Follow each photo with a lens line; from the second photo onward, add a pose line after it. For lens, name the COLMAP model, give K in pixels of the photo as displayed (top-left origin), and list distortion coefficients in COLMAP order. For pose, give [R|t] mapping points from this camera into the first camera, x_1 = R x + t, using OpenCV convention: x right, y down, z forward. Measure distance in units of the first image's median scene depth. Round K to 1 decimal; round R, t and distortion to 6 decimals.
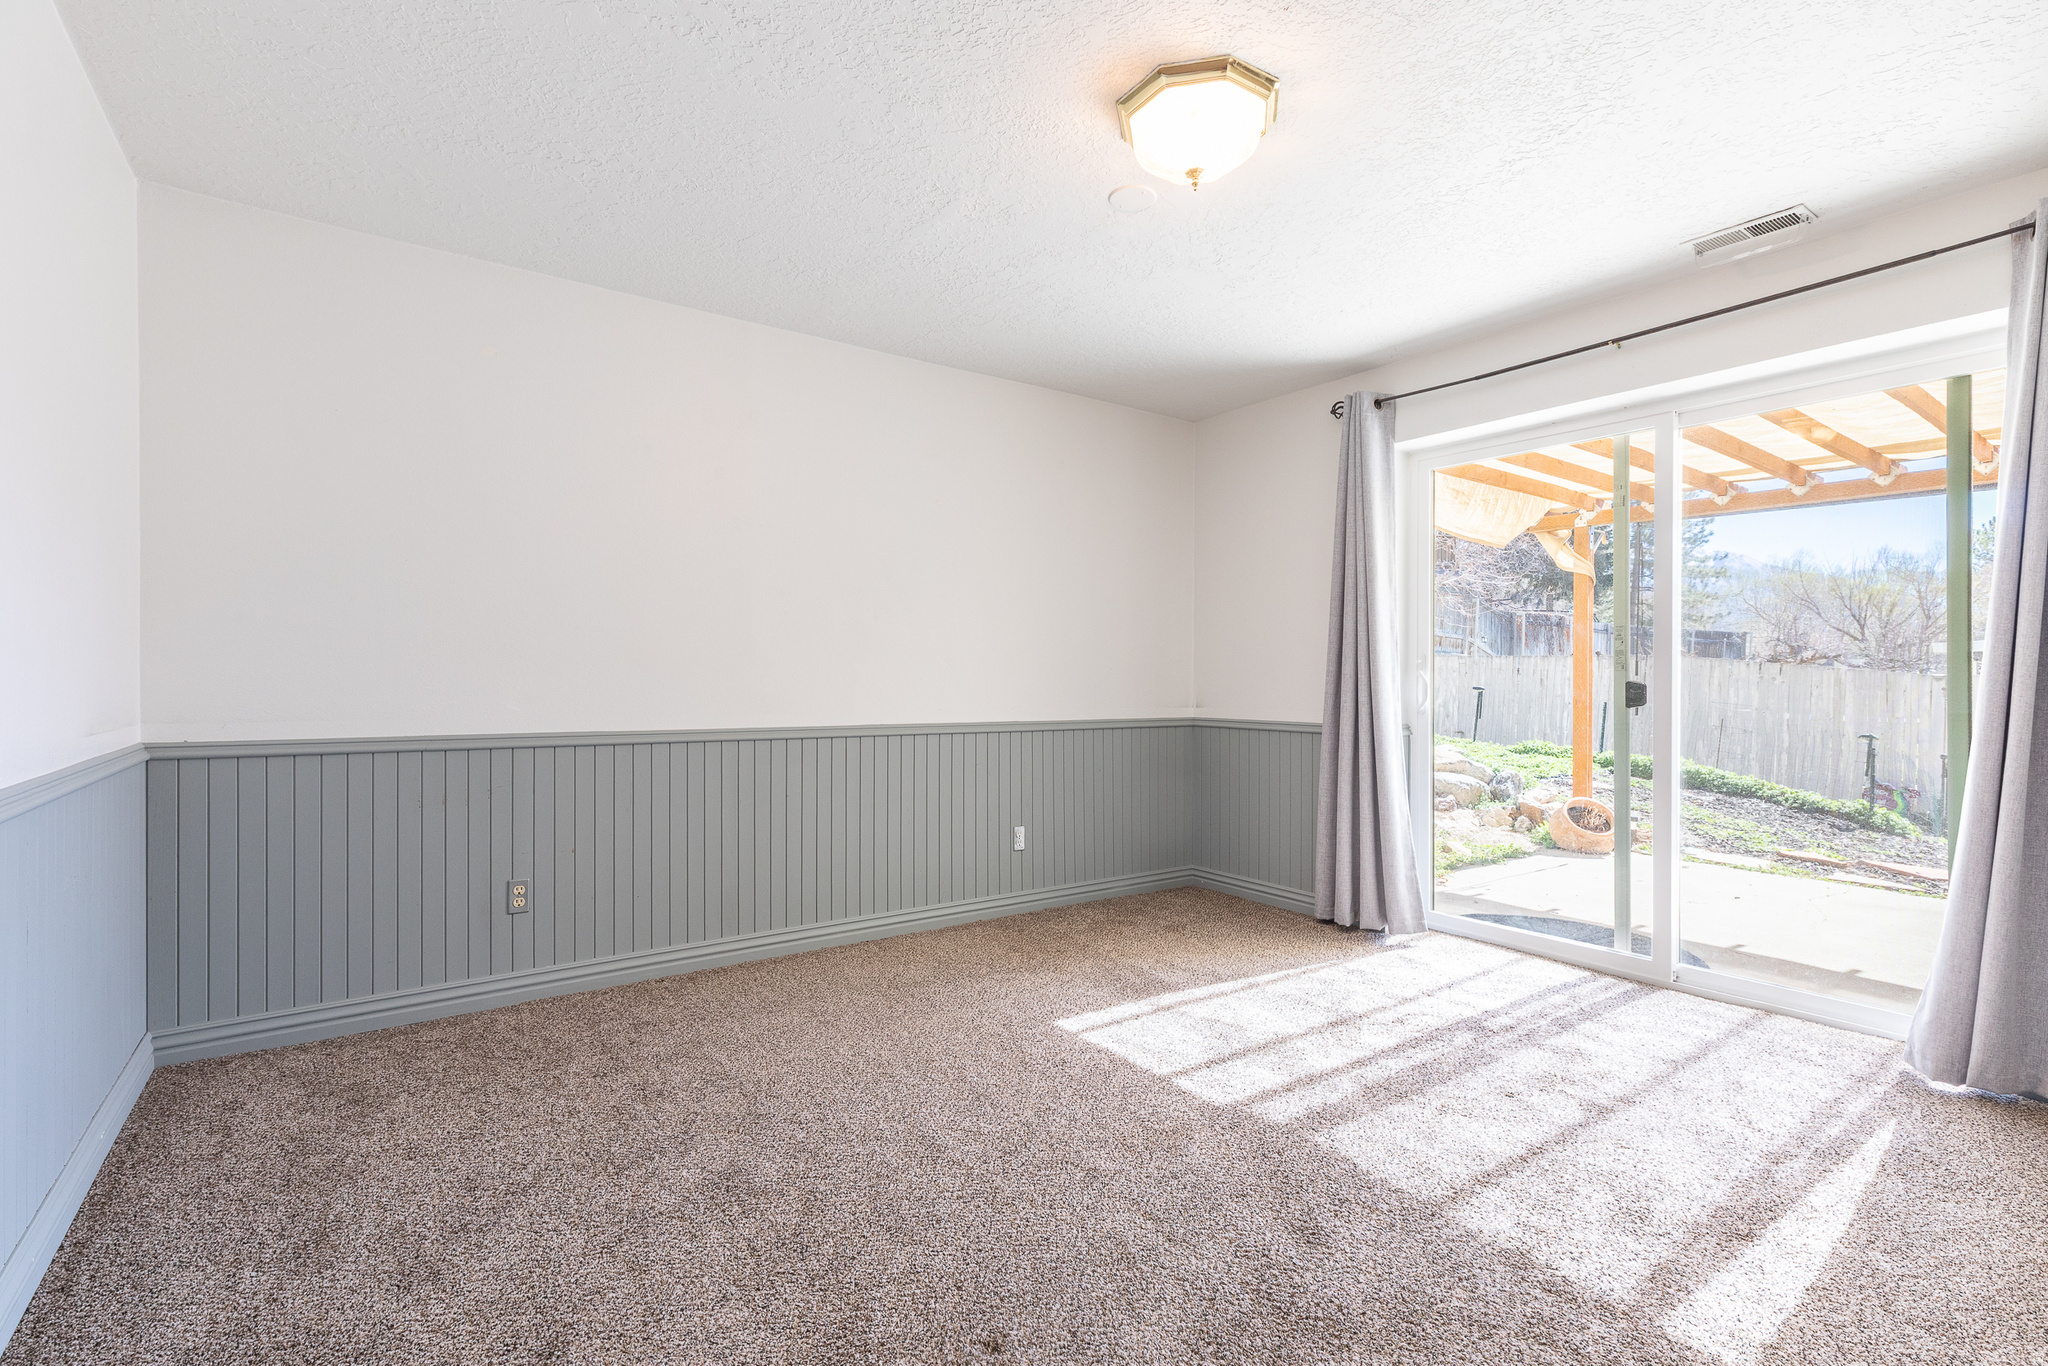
lens RADIAL K [[908.5, 0, 1023.9], [0, 908.5, 678.9], [0, 0, 1]] dist [0.002800, 0.000441]
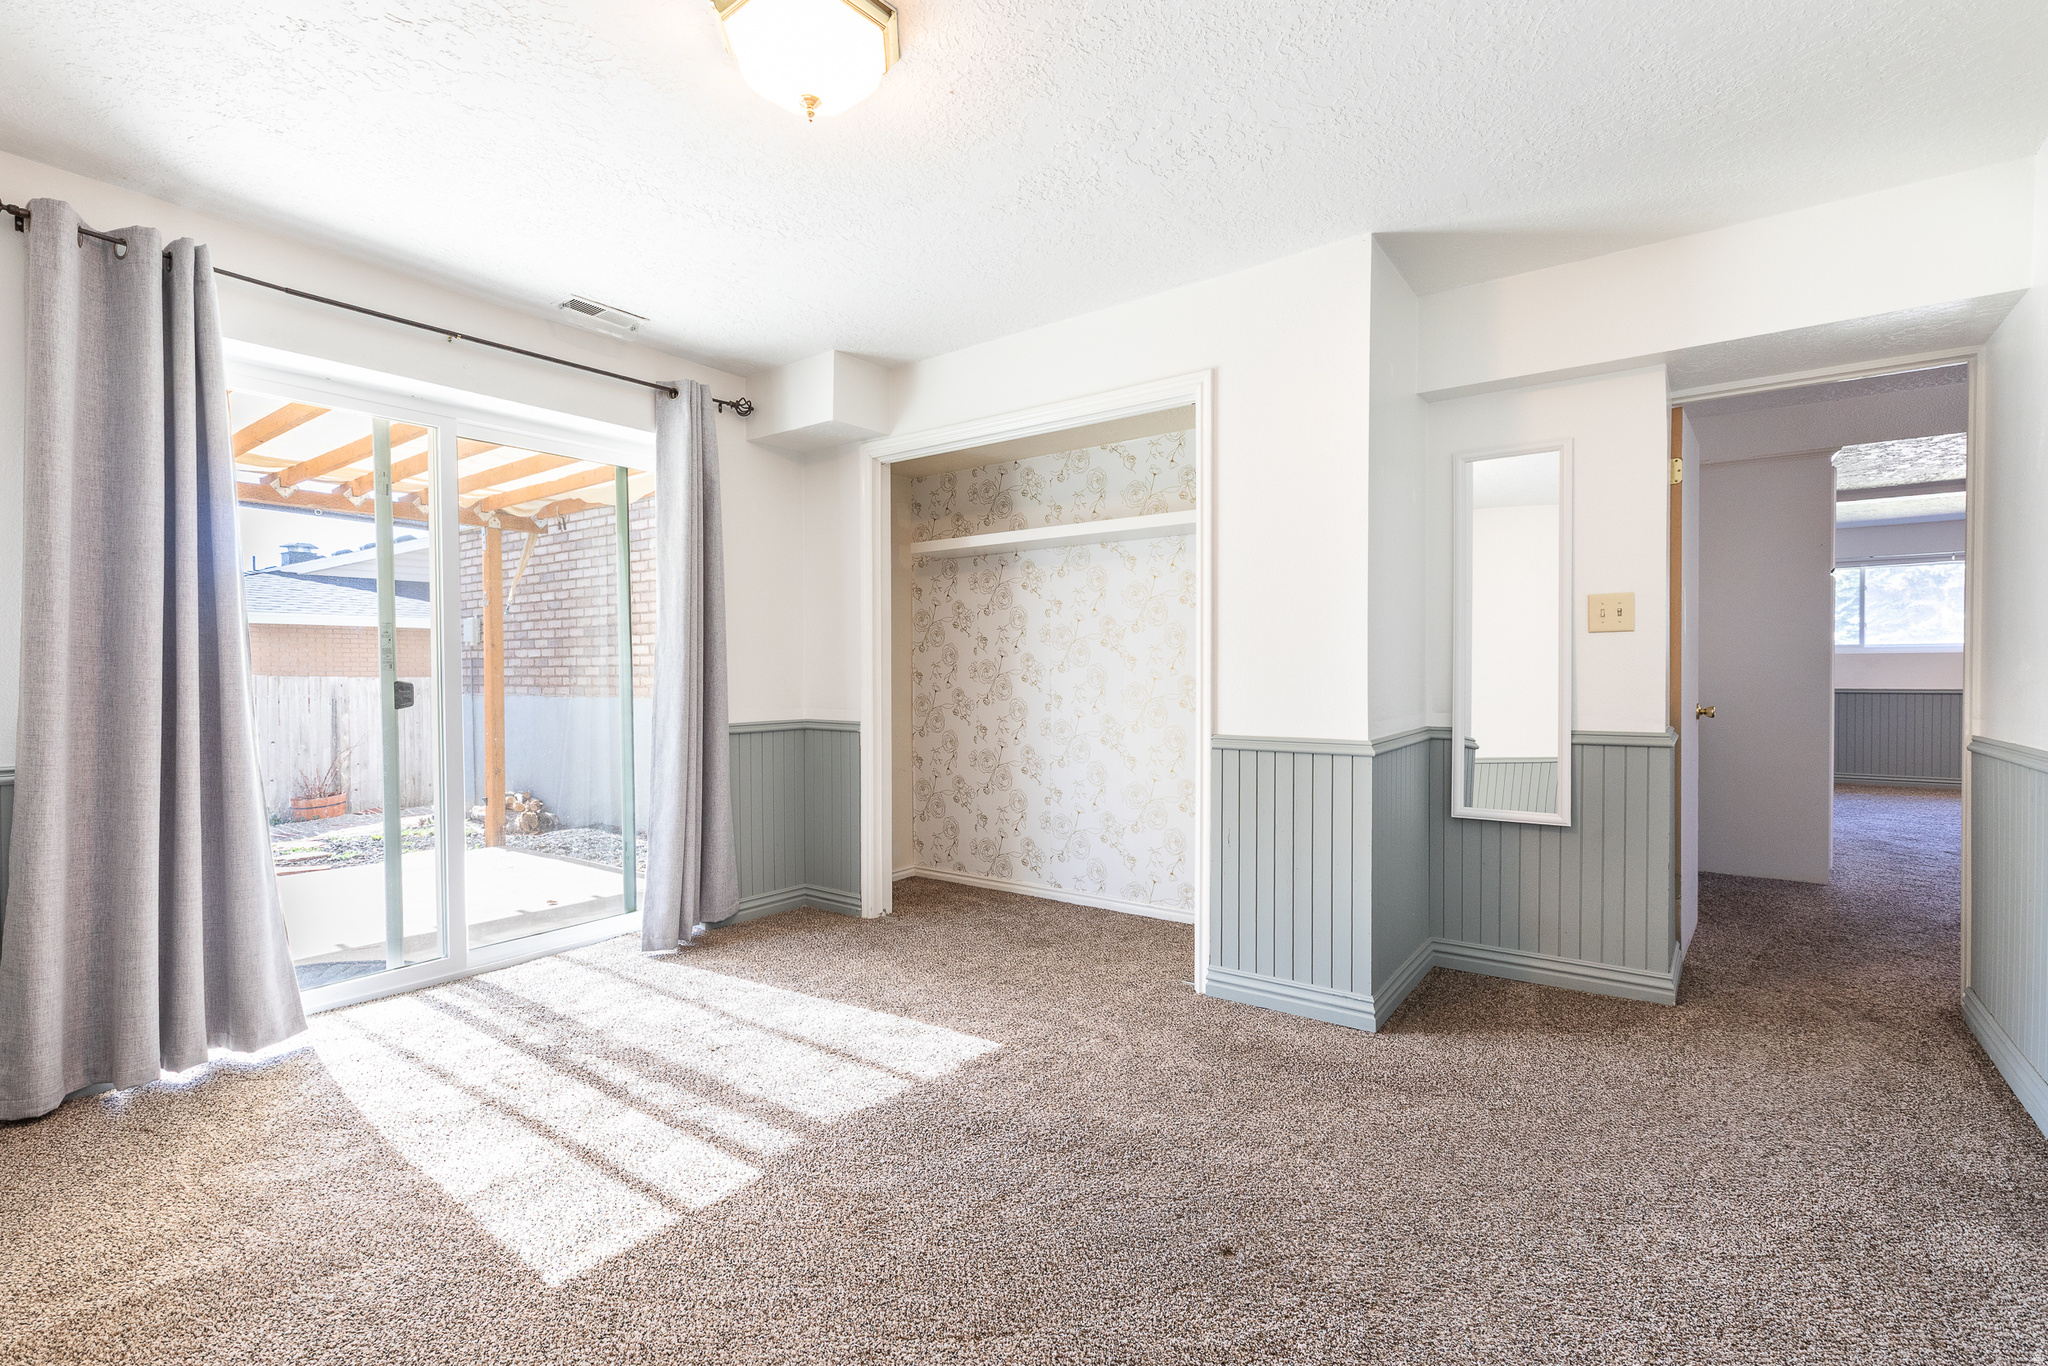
lens RADIAL K [[908.5, 0, 1021.8], [0, 908.5, 679.3], [0, 0, 1]] dist [0.002800, 0.000441]
pose [[-0.288750, -0.008602, 0.957366, -0.533582], [0.012946, 0.999833, 0.012888, -0.003567], [-0.957317, 0.016116, -0.288591, 0.800477]]
